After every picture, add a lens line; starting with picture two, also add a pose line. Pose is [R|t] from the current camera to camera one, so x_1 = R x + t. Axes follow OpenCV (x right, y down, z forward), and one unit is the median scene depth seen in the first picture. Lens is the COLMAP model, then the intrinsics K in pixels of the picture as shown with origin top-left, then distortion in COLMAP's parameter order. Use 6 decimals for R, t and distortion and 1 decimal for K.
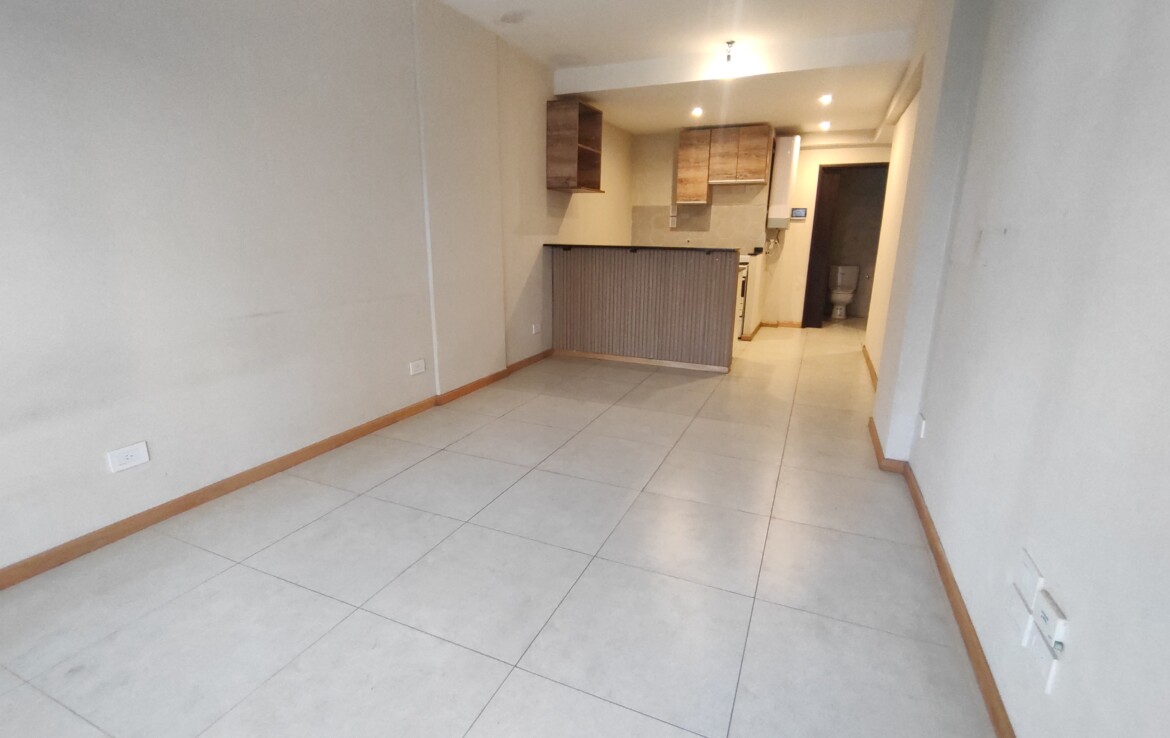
lens RADIAL K [[534.2, 0, 592.1], [0, 534.2, 367.7], [0, 0, 1]] dist [-0.002509, -0.000038]
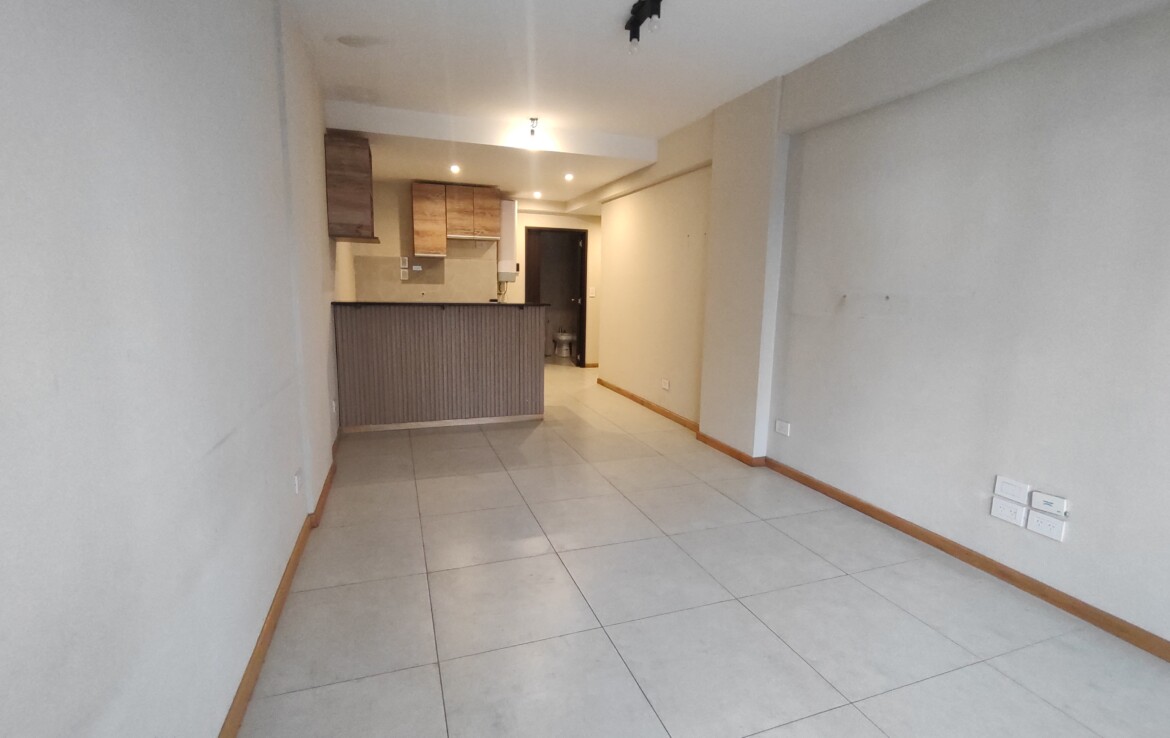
lens RADIAL K [[534.2, 0, 591.8], [0, 534.2, 366.8], [0, 0, 1]] dist [-0.002509, -0.000038]
pose [[0.730109, -0.102254, 0.675637, -0.289321], [0.158031, 0.987203, -0.021364, -0.042055], [-0.664806, 0.122369, 0.736925, 0.113877]]
